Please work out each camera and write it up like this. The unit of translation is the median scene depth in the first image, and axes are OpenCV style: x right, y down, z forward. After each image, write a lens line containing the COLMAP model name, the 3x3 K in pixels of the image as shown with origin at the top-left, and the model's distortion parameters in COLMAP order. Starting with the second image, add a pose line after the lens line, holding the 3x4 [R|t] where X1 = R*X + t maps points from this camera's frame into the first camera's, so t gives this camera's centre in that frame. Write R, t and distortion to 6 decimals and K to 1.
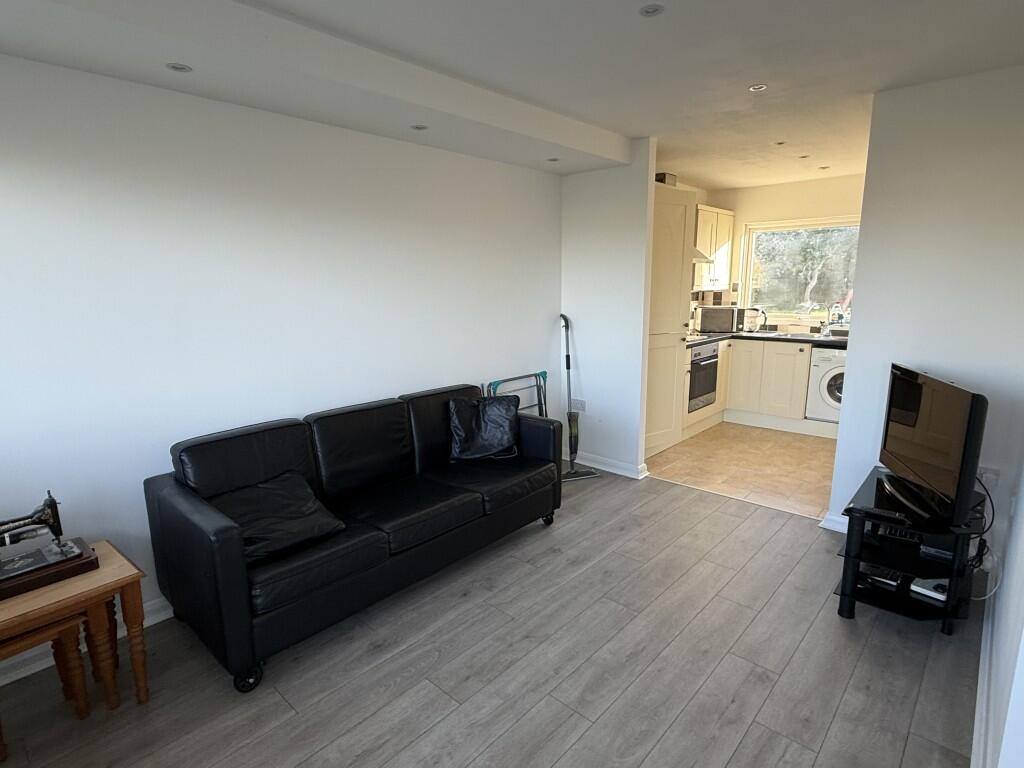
lens RADIAL K [[541.3, 0, 508.2], [0, 541.3, 382.7], [0, 0, 1]] dist [0.006686, 0.000587]
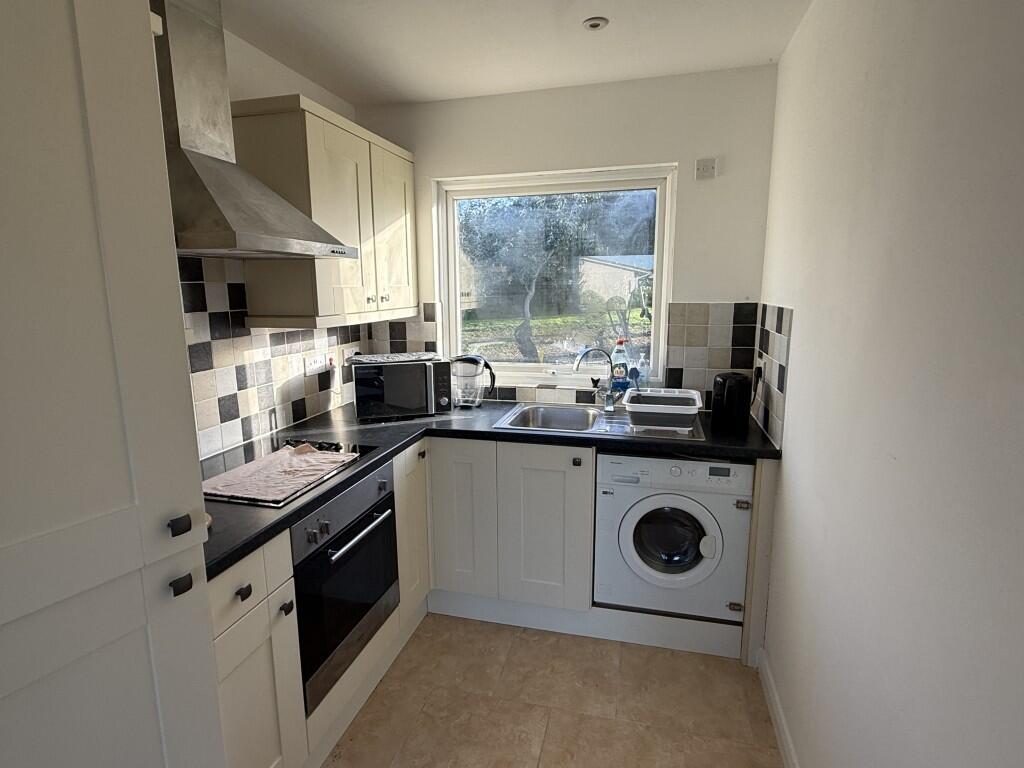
lens RADIAL K [[541.3, 0, 510.9], [0, 541.3, 383.9], [0, 0, 1]] dist [0.006686, 0.000587]
pose [[0.883286, -0.085720, 0.460932, 0.270676], [0.092734, 0.995663, 0.007459, -0.115874], [-0.459572, 0.036156, 0.887404, 0.574013]]
